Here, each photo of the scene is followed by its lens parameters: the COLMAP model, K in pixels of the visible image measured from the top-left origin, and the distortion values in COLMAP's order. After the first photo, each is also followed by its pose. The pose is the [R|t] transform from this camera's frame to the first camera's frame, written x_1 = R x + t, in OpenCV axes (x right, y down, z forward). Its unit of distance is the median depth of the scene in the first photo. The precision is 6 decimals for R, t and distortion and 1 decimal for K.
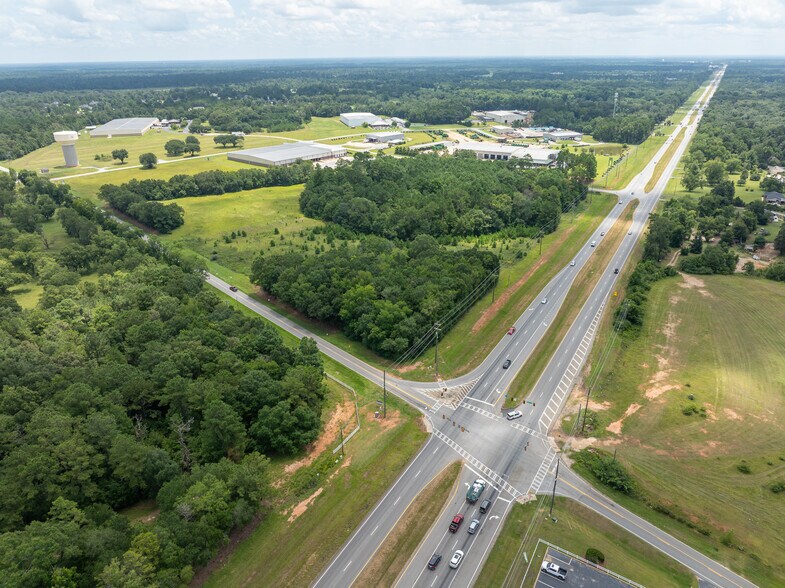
lens RADIAL K [[552.7, 0, 396.0], [0, 552.7, 293.3], [0, 0, 1]] dist [-0.049401, 0.029750]
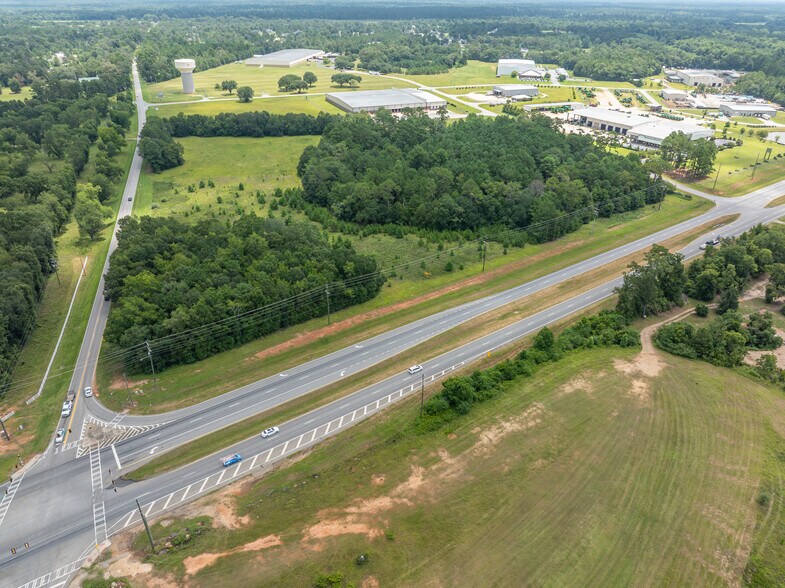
lens RADIAL K [[552.7, 0, 396.0], [0, 552.7, 293.3], [0, 0, 1]] dist [-0.049401, 0.029750]
pose [[0.910324, 0.216049, -0.353034, 0.383892], [-0.180859, 0.974849, 0.130227, -0.105746], [0.372290, -0.054699, 0.926503, 0.230275]]
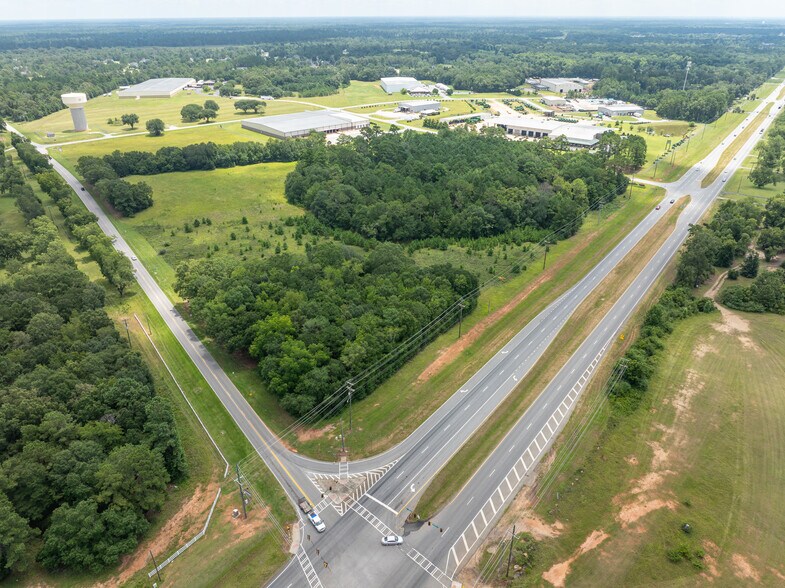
lens RADIAL K [[552.7, 0, 396.0], [0, 552.7, 293.3], [0, 0, 1]] dist [-0.049401, 0.029750]
pose [[0.992453, 0.061574, -0.106047, 0.120555], [-0.054774, 0.996323, 0.065886, -0.068384], [0.109714, -0.059580, 0.992176, 0.153687]]
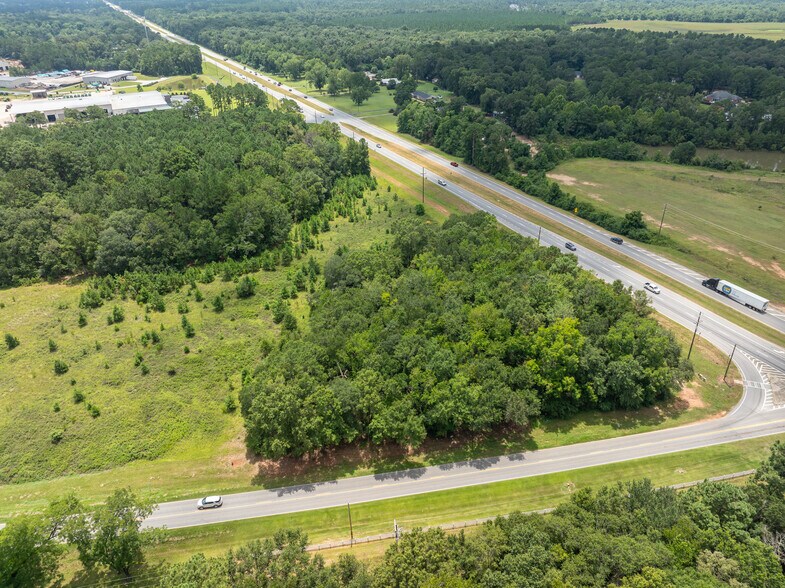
lens RADIAL K [[552.7, 0, 396.0], [0, 552.7, 293.3], [0, 0, 1]] dist [-0.049401, 0.029750]
pose [[0.545192, -0.415075, 0.728340, -0.345392], [0.339815, 0.903660, 0.260623, -0.154509], [-0.766350, 0.105411, 0.633716, 0.491904]]
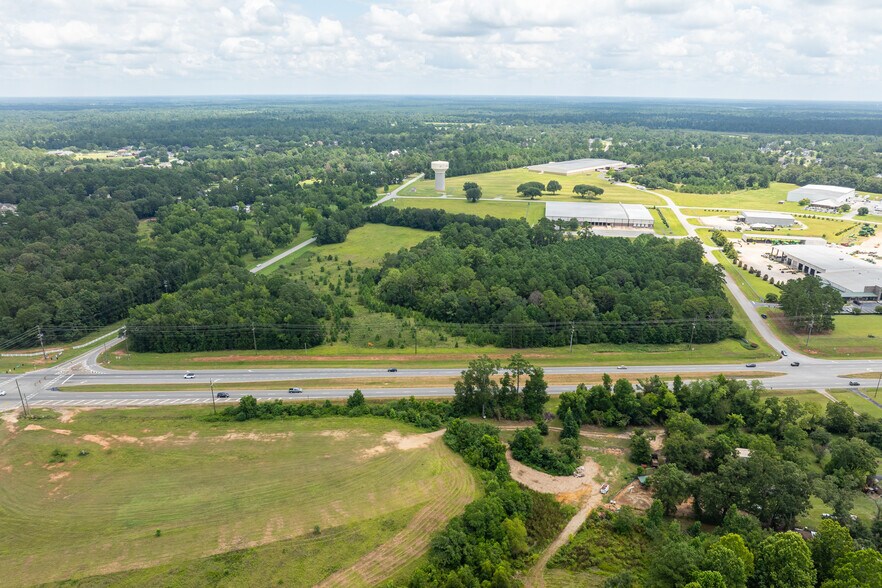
lens RADIAL K [[635.9, 0, 441.0], [0, 635.9, 294.0], [0, 0, 1]] dist [-0.046838, 0.000615]
pose [[0.538252, 0.265821, -0.799765, 0.928931], [-0.343860, 0.935644, 0.079561, -0.220762], [0.769444, 0.232183, 0.595018, 0.389788]]
